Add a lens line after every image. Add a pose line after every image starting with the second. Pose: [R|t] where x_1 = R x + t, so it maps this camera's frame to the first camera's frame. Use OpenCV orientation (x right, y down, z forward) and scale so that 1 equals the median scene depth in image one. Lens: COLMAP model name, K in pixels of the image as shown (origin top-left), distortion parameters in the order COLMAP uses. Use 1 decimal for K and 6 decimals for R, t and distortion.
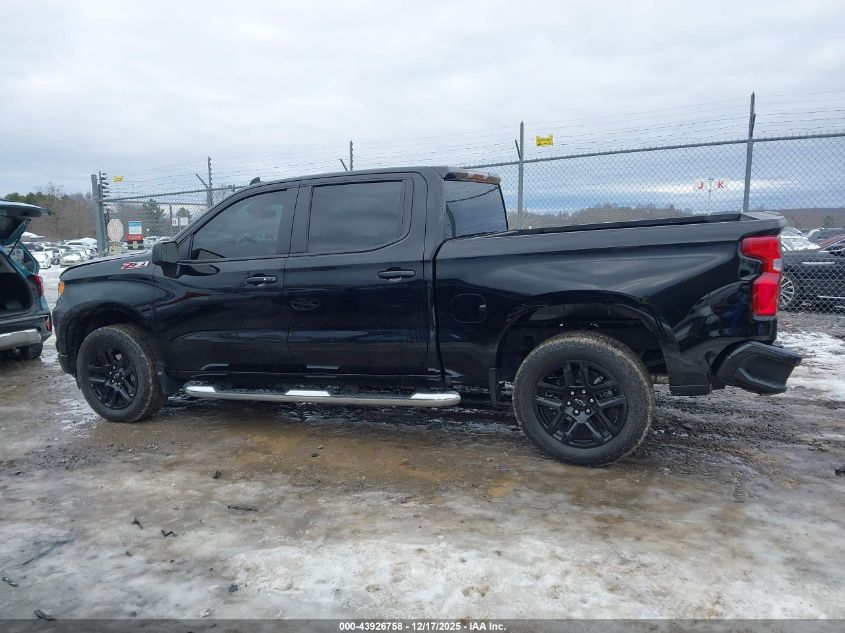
lens RADIAL K [[635.9, 0, 438.0], [0, 635.9, 316.9], [0, 0, 1]] dist [0.001980, -0.004908]
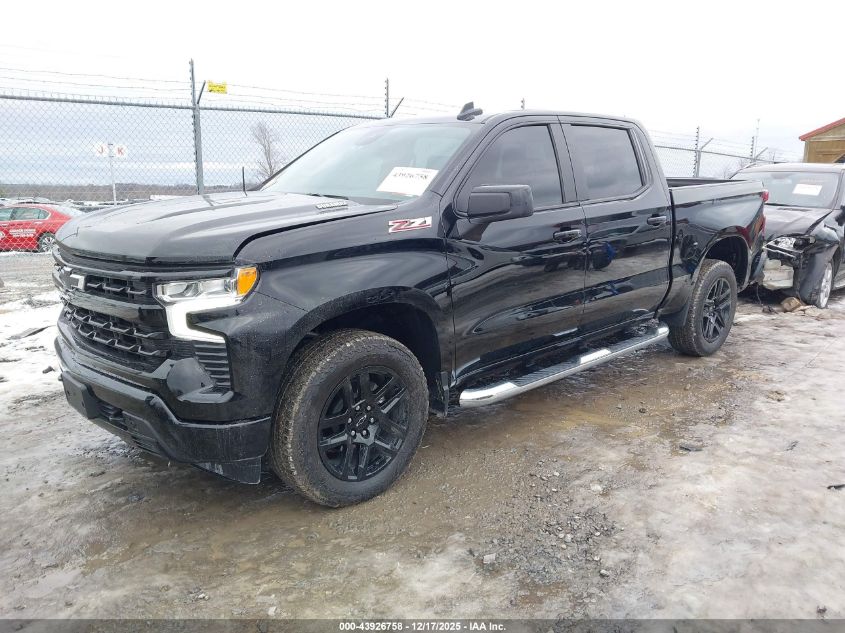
lens RADIAL K [[651.4, 0, 404.2], [0, 651.4, 319.2], [0, 0, 1]] dist [0.028174, -0.002191]
pose [[0.448708, -0.151545, 0.880735, -1.325303], [0.118704, 0.986892, 0.109335, -0.078803], [-0.885760, 0.055488, 0.460816, 0.940135]]
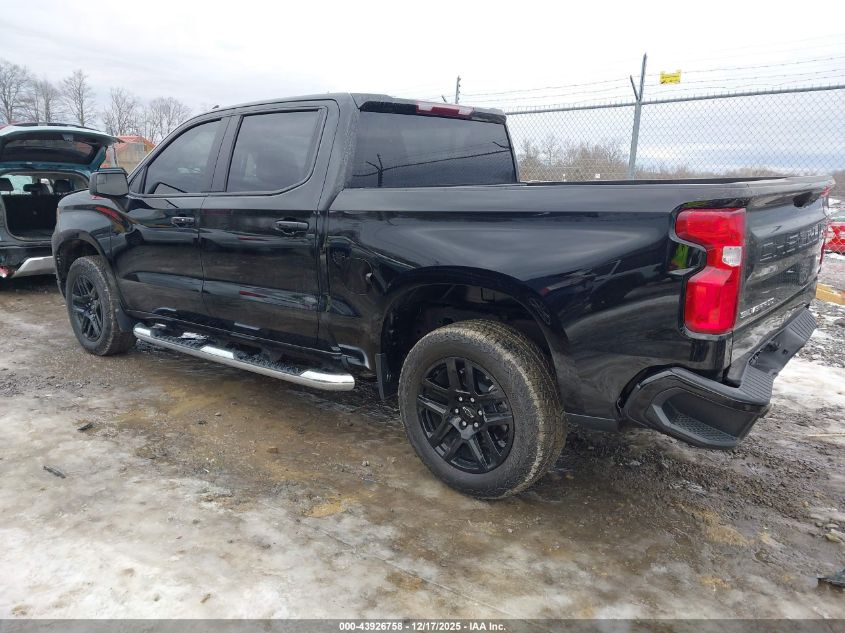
lens RADIAL K [[649.1, 0, 438.0], [0, 649.1, 313.2], [0, 0, 1]] dist [0.074601, -0.142739]
pose [[0.953657, 0.115555, -0.277824, 0.394851], [-0.096325, 0.991971, 0.081943, -0.044948], [0.285062, -0.051384, 0.957131, 0.248857]]
